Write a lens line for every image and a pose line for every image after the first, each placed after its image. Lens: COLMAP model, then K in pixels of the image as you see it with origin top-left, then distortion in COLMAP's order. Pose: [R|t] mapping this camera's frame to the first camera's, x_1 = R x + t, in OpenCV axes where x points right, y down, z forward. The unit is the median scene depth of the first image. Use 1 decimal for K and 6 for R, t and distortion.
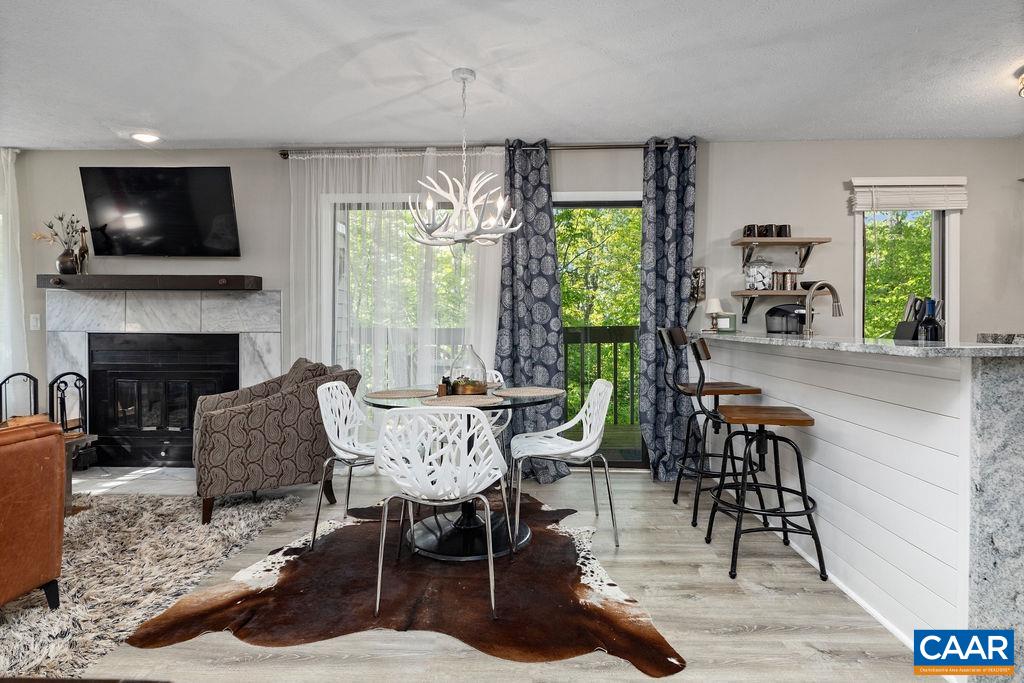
lens RADIAL K [[560.7, 0, 515.8], [0, 560.7, 324.1], [0, 0, 1]] dist [-0.002436, 0.004722]
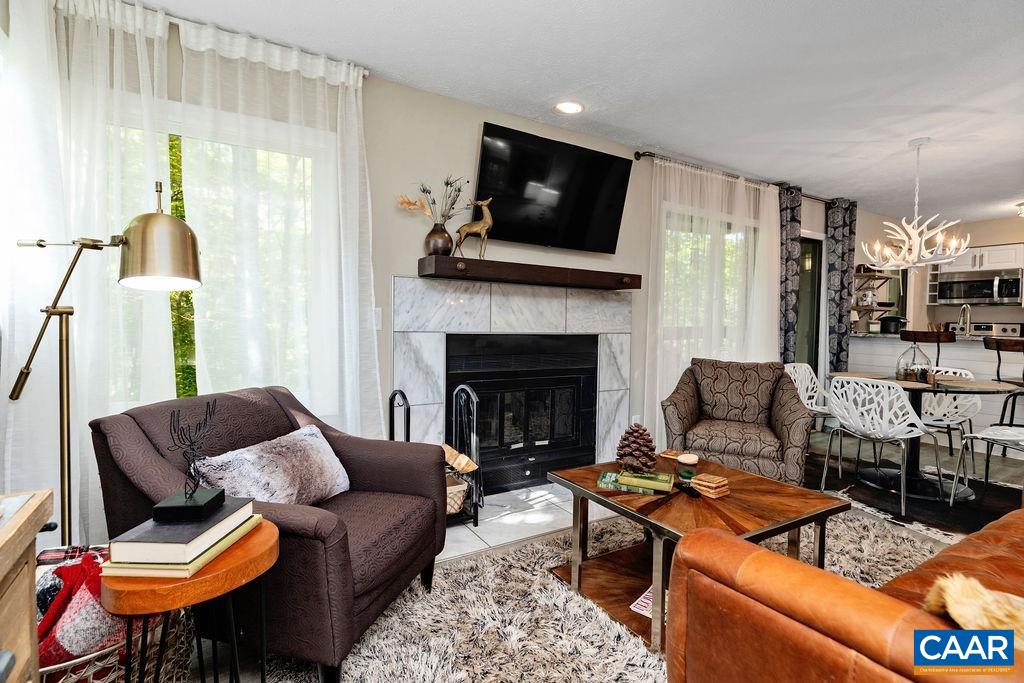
lens RADIAL K [[486.1, 0, 515.3], [0, 486.1, 330.8], [0, 0, 1]] dist [0.001768, -0.000473]
pose [[0.832403, 0.002035, 0.554168, -1.131269], [-0.013272, 0.999780, 0.016263, -0.001160], [-0.554012, -0.020892, 0.832246, 0.413357]]
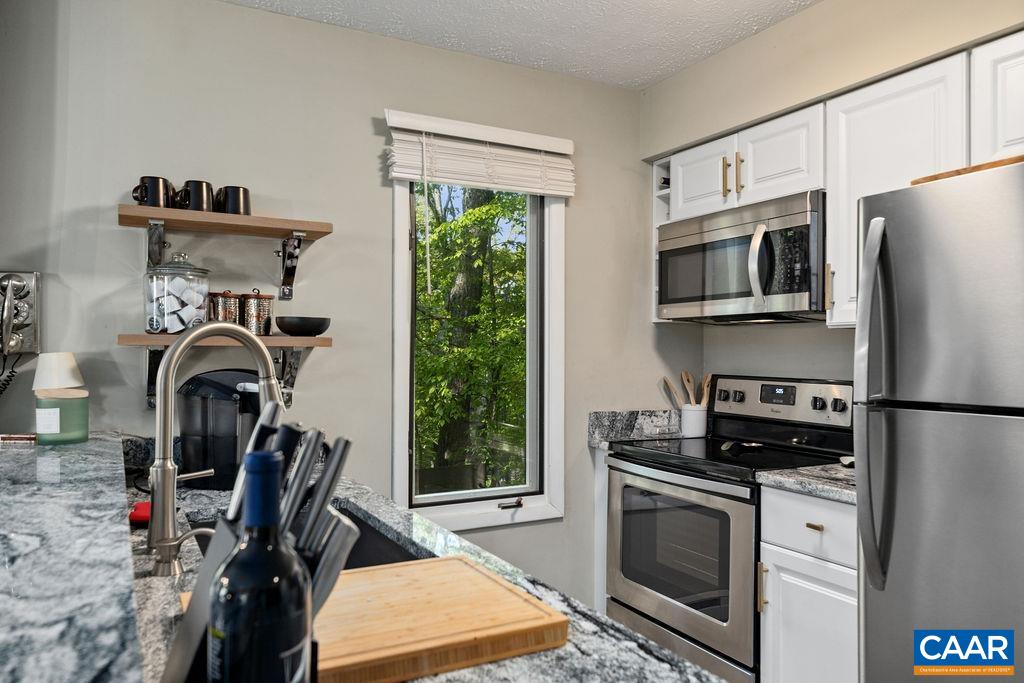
lens RADIAL K [[718.9, 0, 499.3], [0, 718.9, 342.6], [0, 0, 1]] dist [0.006551, -0.000788]
pose [[0.870447, 0.006919, 0.492214, 0.374507], [-0.000407, 0.999911, -0.013336, -0.046001], [-0.492262, 0.011408, 0.870372, 0.396110]]
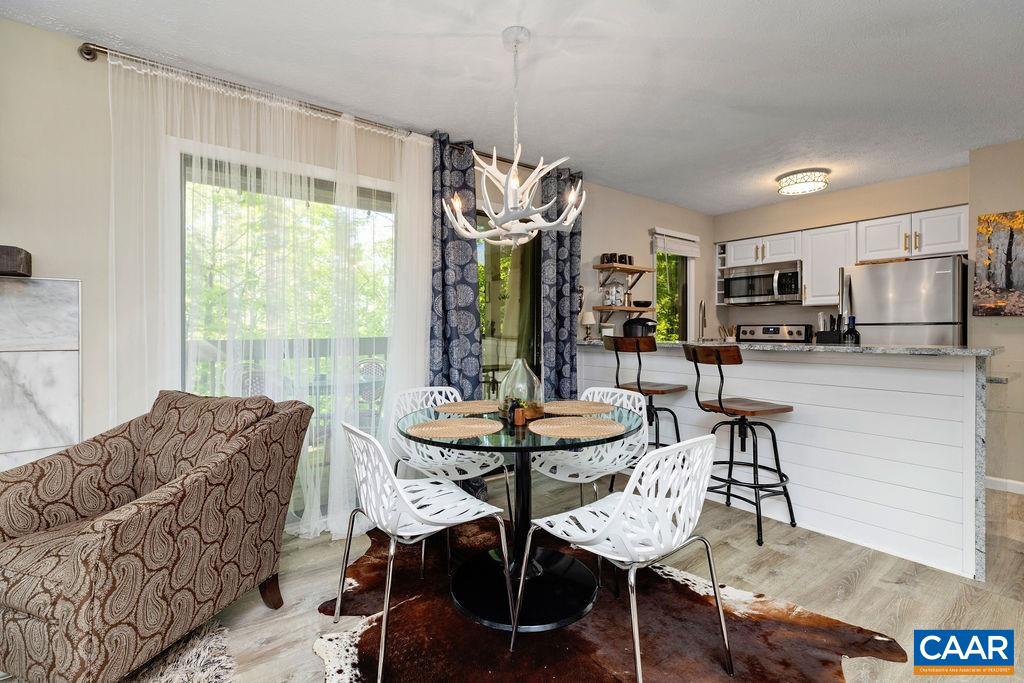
lens RADIAL K [[464.3, 0, 509.5], [0, 464.3, 332.1], [0, 0, 1]] dist [0.005592, -0.000254]
pose [[0.772277, -0.002240, 0.635283, -0.401373], [0.004003, 0.999991, -0.001341, -0.002341], [-0.635274, 0.003578, 0.772279, 0.347384]]
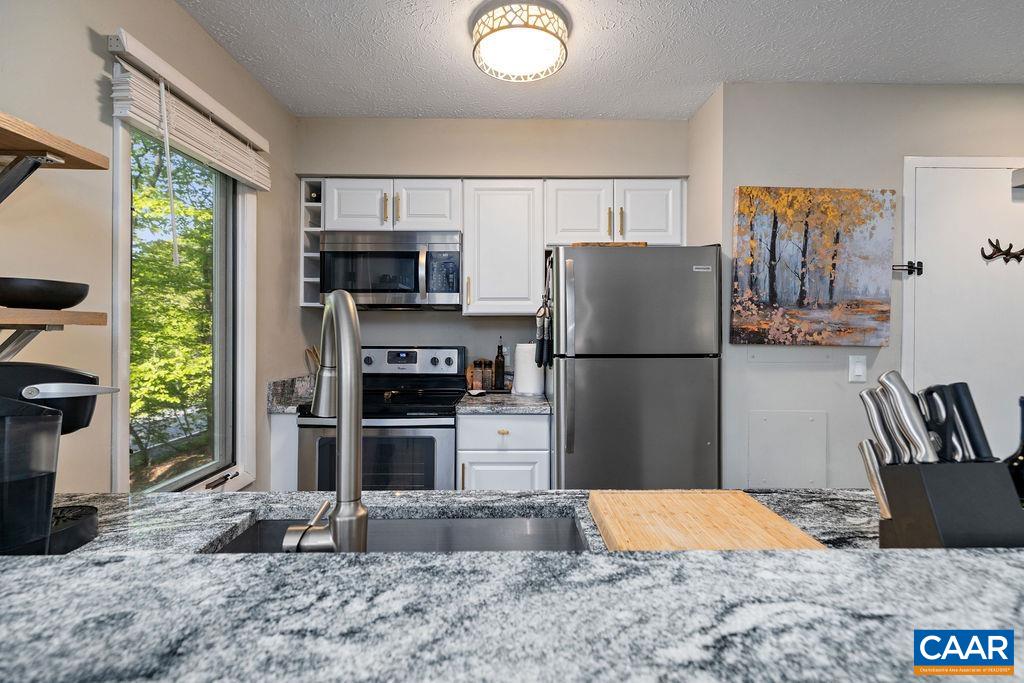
lens RADIAL K [[464.3, 0, 516.3], [0, 464.3, 325.9], [0, 0, 1]] dist [0.005592, -0.000254]
pose [[-0.038844, 0.005444, 0.999230, 0.258599], [0.004171, 0.999977, -0.005286, -0.047541], [-0.999237, 0.003962, -0.038866, 0.732208]]
